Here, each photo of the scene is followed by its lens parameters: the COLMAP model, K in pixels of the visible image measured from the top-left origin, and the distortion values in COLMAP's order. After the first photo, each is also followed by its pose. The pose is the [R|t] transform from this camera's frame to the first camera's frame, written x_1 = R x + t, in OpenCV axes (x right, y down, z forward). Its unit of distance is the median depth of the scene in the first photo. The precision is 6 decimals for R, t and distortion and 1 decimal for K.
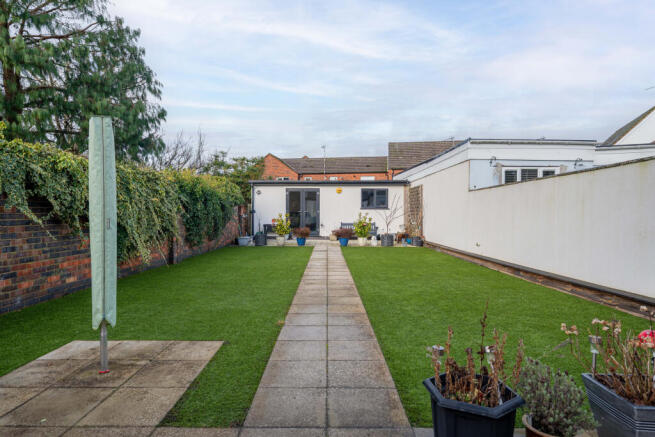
lens RADIAL K [[372.9, 0, 328.0], [0, 372.9, 234.0], [0, 0, 1]] dist [0.004319, -0.000357]
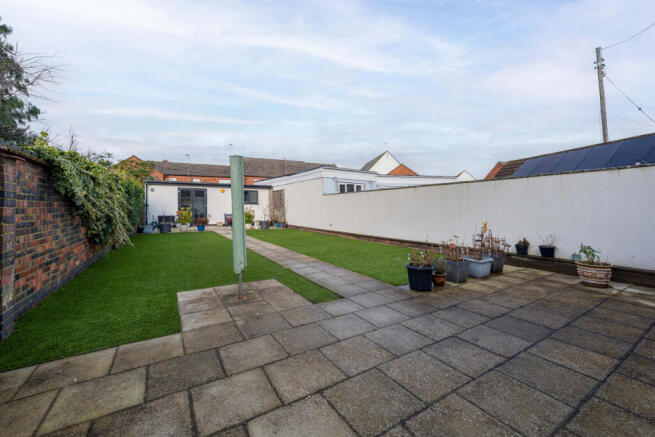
lens RADIAL K [[264.3, 0, 331.0], [0, 264.3, 212.1], [0, 0, 1]] dist [-0.001353, -0.000220]
pose [[0.854097, -0.008275, 0.520048, -0.165904], [0.026292, 0.999282, -0.027280, 0.000827], [-0.519448, 0.036973, 0.853702, -0.061015]]
